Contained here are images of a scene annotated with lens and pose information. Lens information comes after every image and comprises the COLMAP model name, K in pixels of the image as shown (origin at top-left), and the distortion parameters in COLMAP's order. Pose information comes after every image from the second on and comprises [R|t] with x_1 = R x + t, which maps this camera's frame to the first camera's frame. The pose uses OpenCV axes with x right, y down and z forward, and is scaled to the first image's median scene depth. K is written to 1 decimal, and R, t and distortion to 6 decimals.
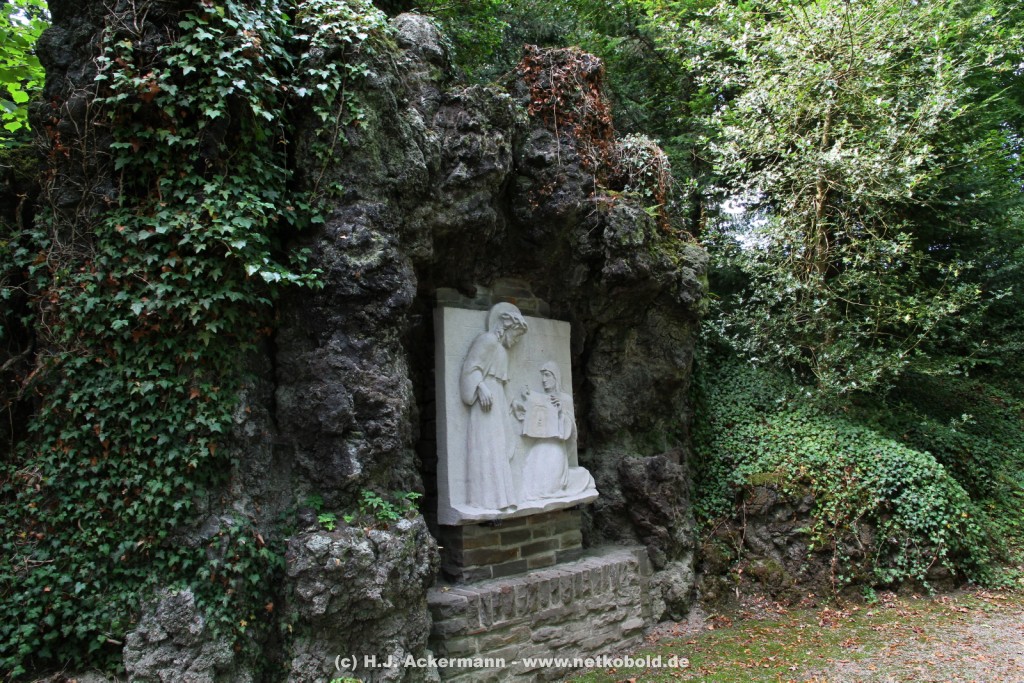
lens RADIAL K [[711.1, 0, 510.4], [0, 711.1, 342.3], [0, 0, 1]] dist [-0.115411, 0.085408]
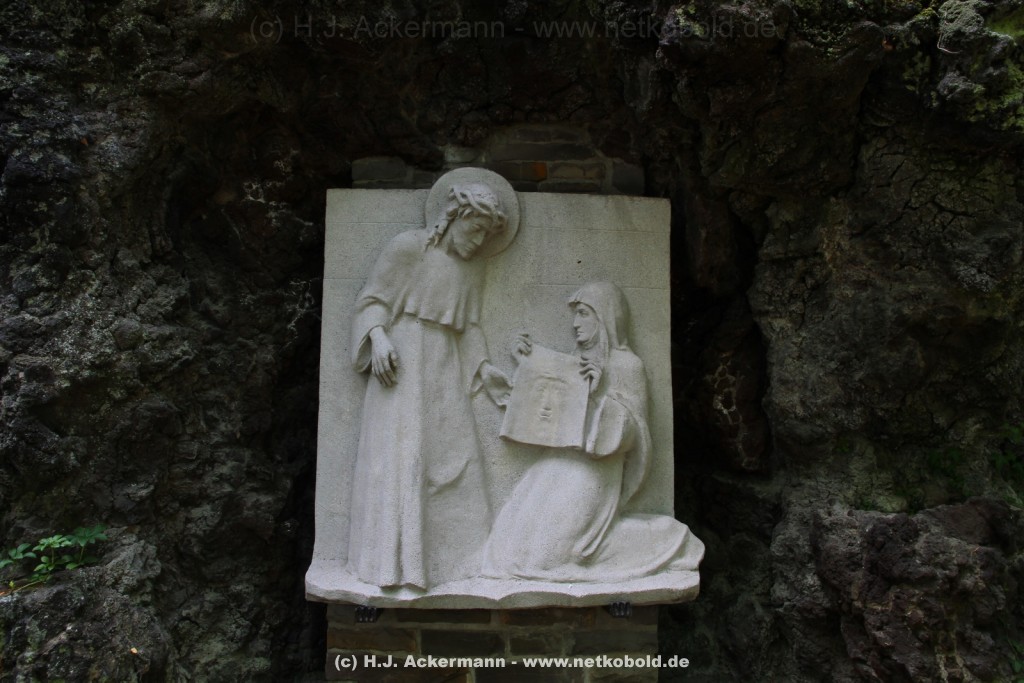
lens RADIAL K [[711.1, 0, 513.8], [0, 711.1, 340.3], [0, 0, 1]] dist [-0.115411, 0.085408]
pose [[0.747475, -0.000821, -0.664289, 0.317974], [0.037794, 0.998432, 0.041293, 0.041557], [0.663213, -0.055972, 0.746334, 0.600742]]
